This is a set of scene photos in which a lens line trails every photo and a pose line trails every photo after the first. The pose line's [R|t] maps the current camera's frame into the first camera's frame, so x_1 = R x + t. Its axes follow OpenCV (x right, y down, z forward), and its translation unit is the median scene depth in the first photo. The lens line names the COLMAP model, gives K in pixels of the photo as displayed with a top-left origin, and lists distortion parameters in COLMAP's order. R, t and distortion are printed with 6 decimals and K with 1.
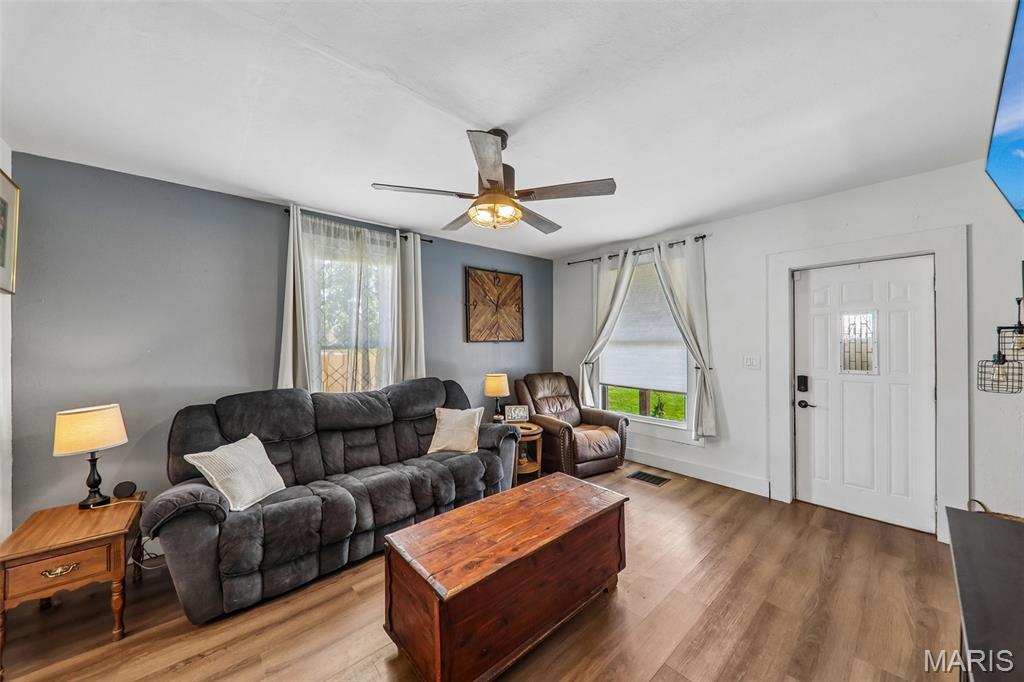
lens RADIAL K [[355.5, 0, 509.8], [0, 355.5, 347.6], [0, 0, 1]] dist [0.000624, -0.000680]
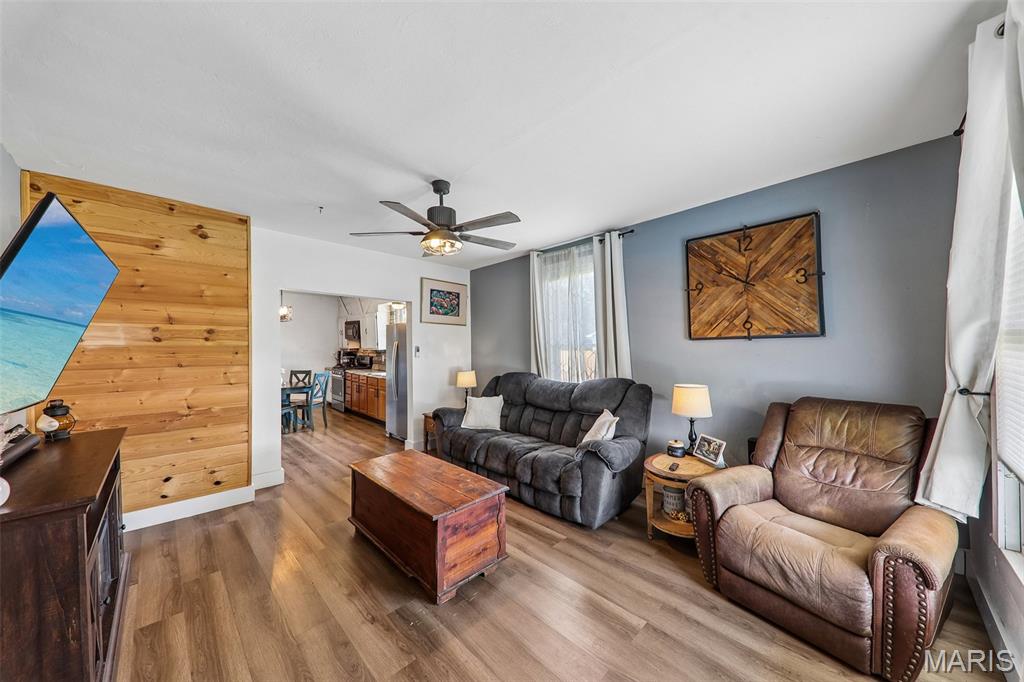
lens RADIAL K [[355.5, 0, 513.0], [0, 355.5, 342.0], [0, 0, 1]] dist [0.000624, -0.000680]
pose [[0.050089, -0.004125, -0.998736, 0.685454], [-0.000928, 0.999991, -0.004176, -0.006648], [0.998744, 0.001136, 0.050085, 0.644640]]
